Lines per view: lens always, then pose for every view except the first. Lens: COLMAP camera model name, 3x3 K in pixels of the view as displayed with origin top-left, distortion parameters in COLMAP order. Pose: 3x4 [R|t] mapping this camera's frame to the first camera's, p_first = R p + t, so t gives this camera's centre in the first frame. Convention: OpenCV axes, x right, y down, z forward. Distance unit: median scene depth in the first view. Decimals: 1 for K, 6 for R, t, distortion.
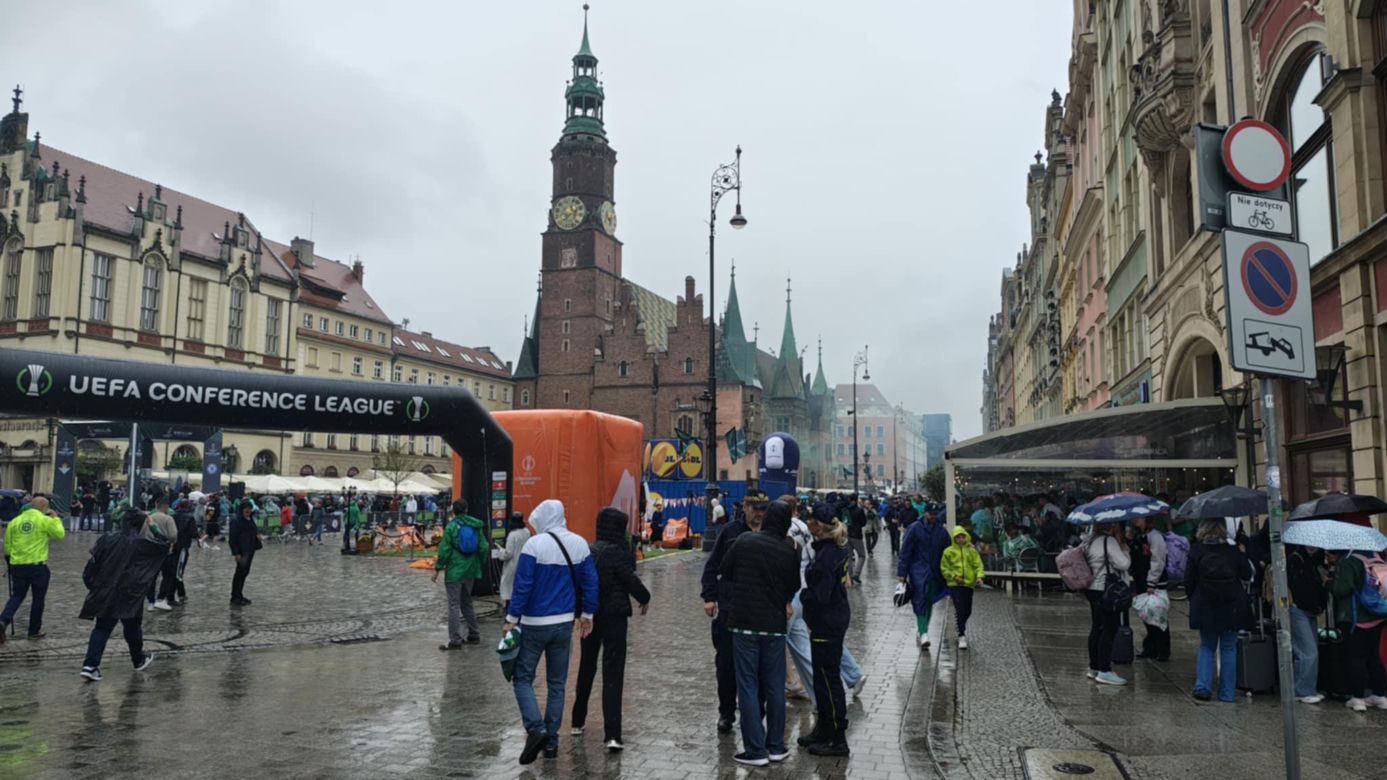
lens RADIAL K [[962.2, 0, 693.5], [0, 962.2, 390.0], [0, 0, 1]] dist [0.036947, -0.003417]
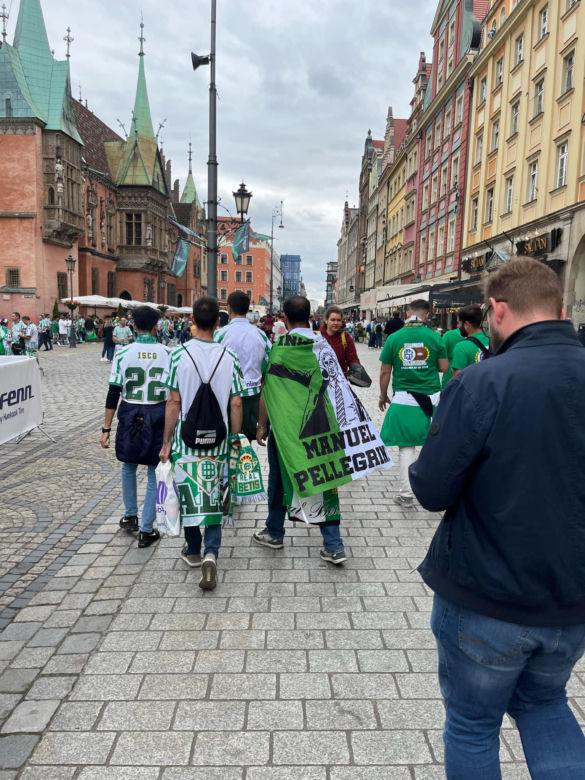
lens RADIAL K [[523.2, 0, 292.5], [0, 523.2, 390.0], [0, 0, 1]] dist [0.001047, -0.000650]
pose [[0.960514, -0.019153, 0.277570, 0.083758], [-0.047313, 0.971854, 0.230785, 0.055726], [-0.274178, -0.234805, 0.932573, 0.469384]]
